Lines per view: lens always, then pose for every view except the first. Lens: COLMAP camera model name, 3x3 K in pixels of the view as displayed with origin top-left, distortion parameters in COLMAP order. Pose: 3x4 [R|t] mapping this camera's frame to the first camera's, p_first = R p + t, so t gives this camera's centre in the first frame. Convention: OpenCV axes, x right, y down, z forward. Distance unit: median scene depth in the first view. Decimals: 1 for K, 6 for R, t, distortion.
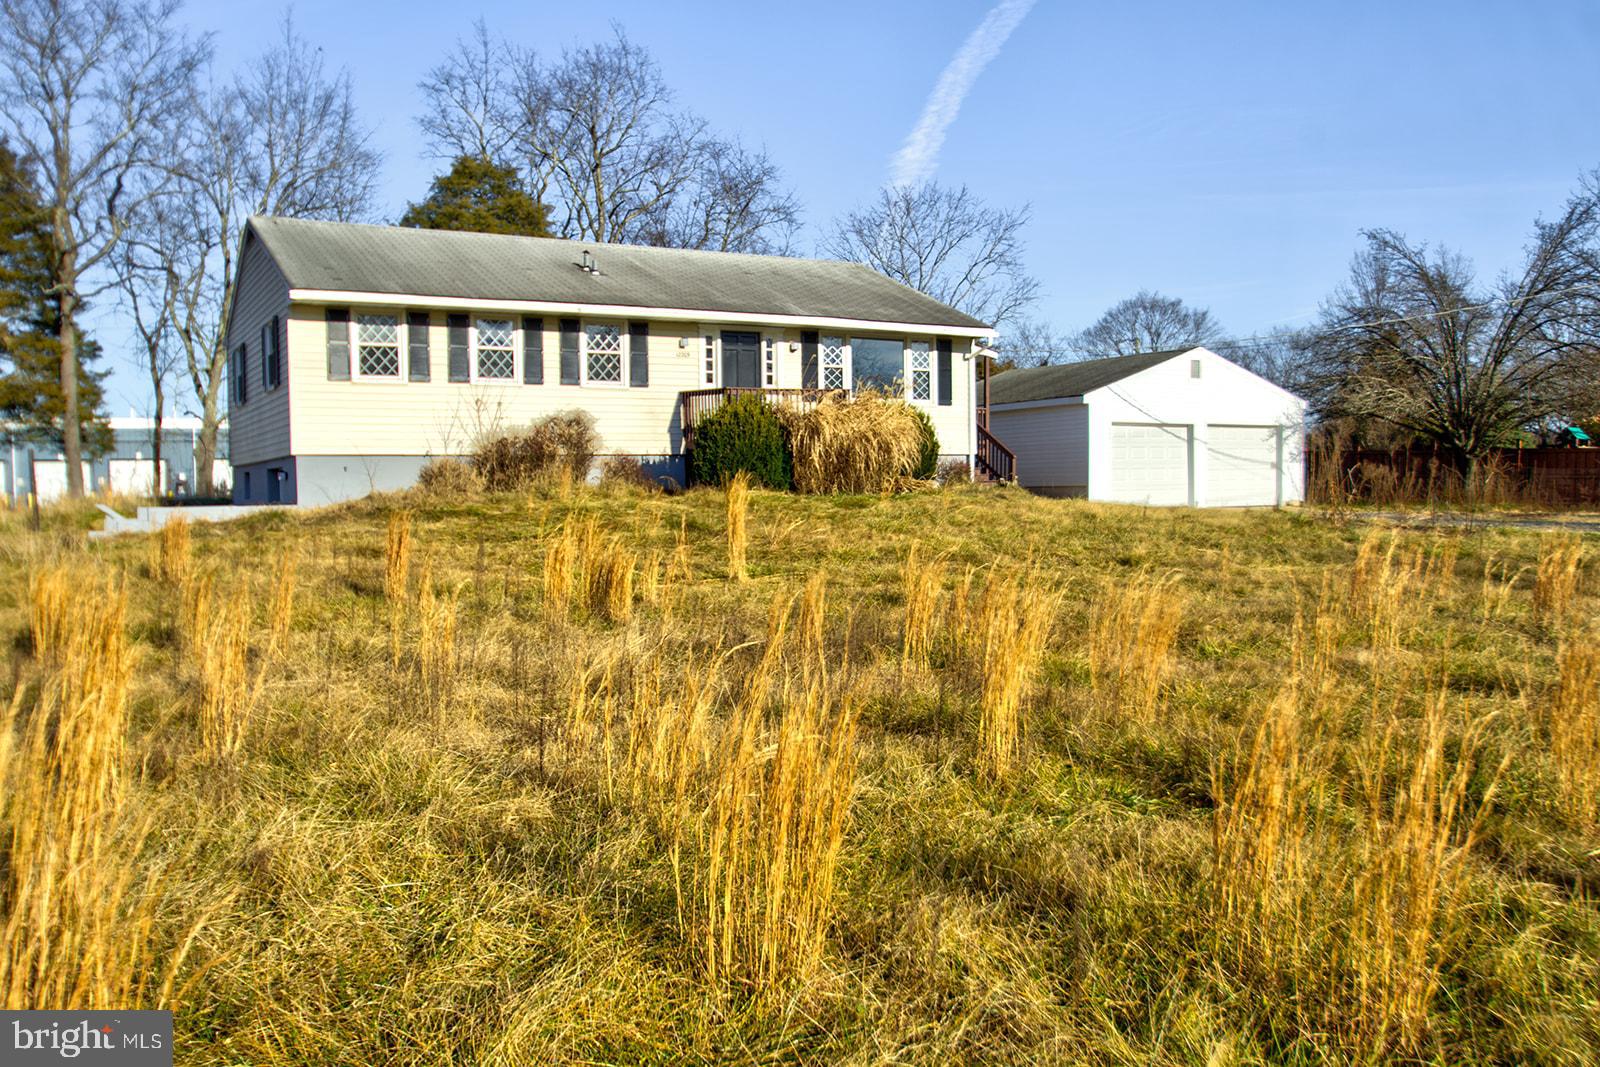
lens RADIAL K [[1343.7, 0, 767.7], [0, 1343.7, 539.8], [0, 0, 1]] dist [-0.061160, 0.008917]
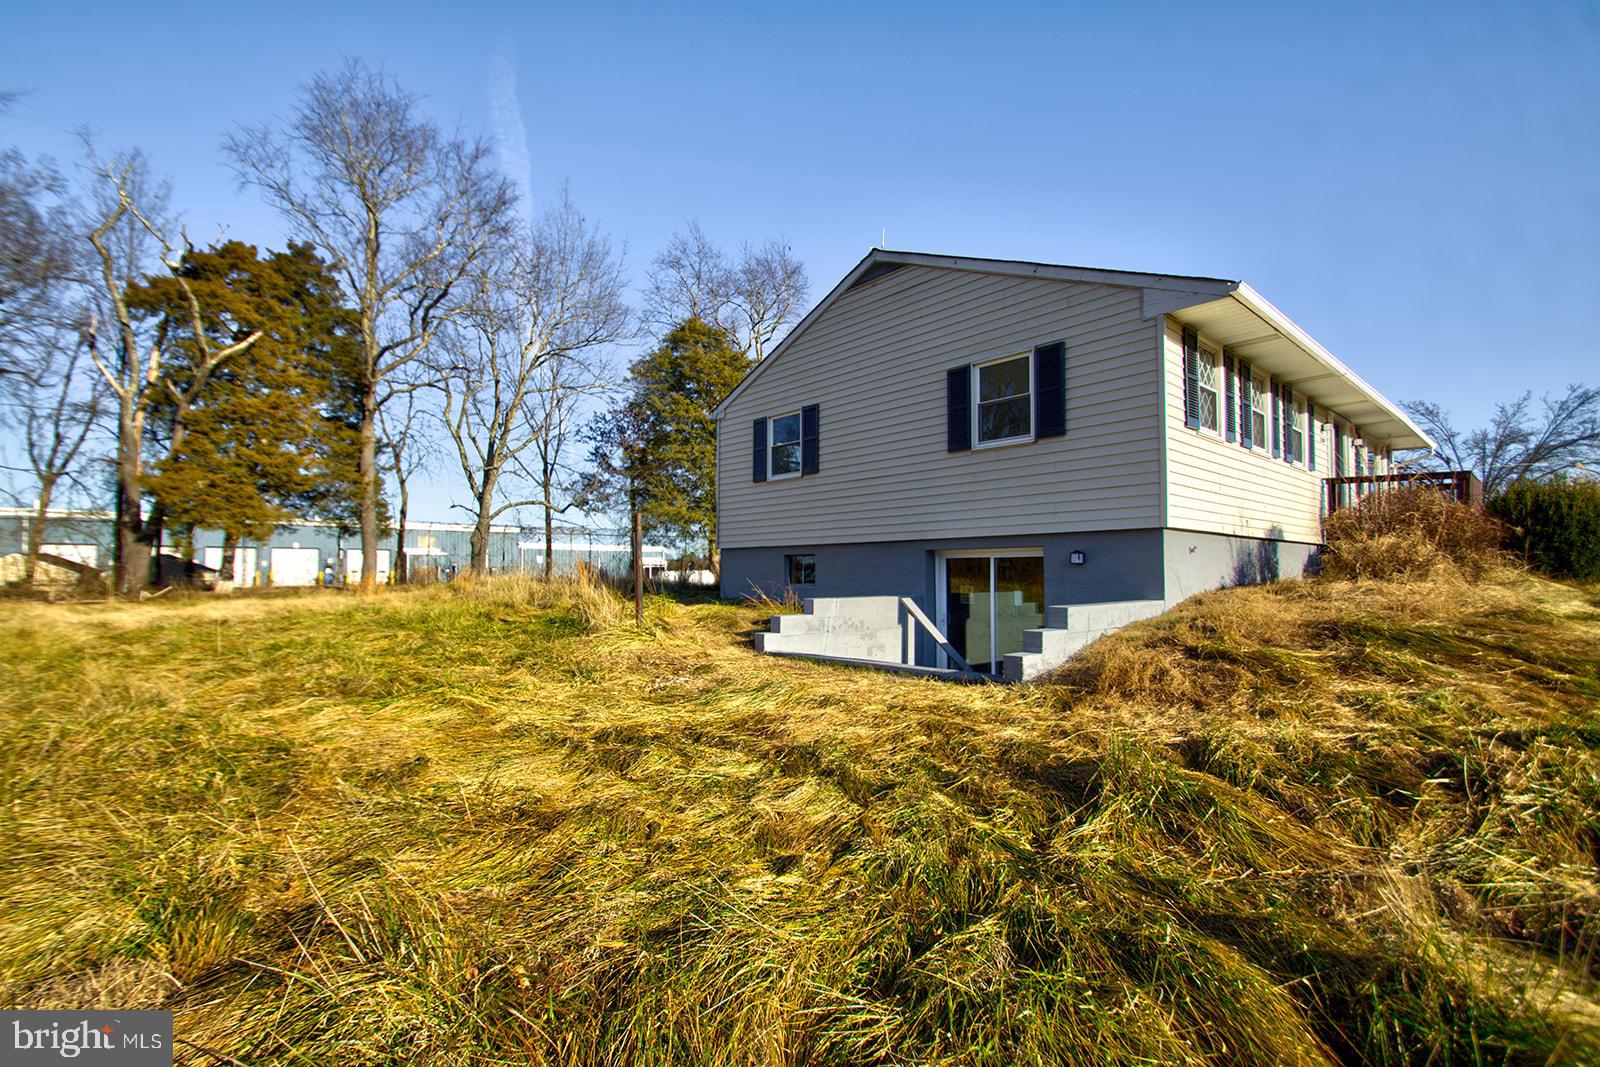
lens RADIAL K [[717.5, 0, 777.0], [0, 717.5, 549.7], [0, 0, 1]] dist [0.001285, -0.010752]
pose [[0.974818, 0.019584, 0.222139, -0.498307], [-0.002985, 0.997193, -0.074813, -0.017908], [-0.222980, 0.072266, 0.972141, 0.533684]]
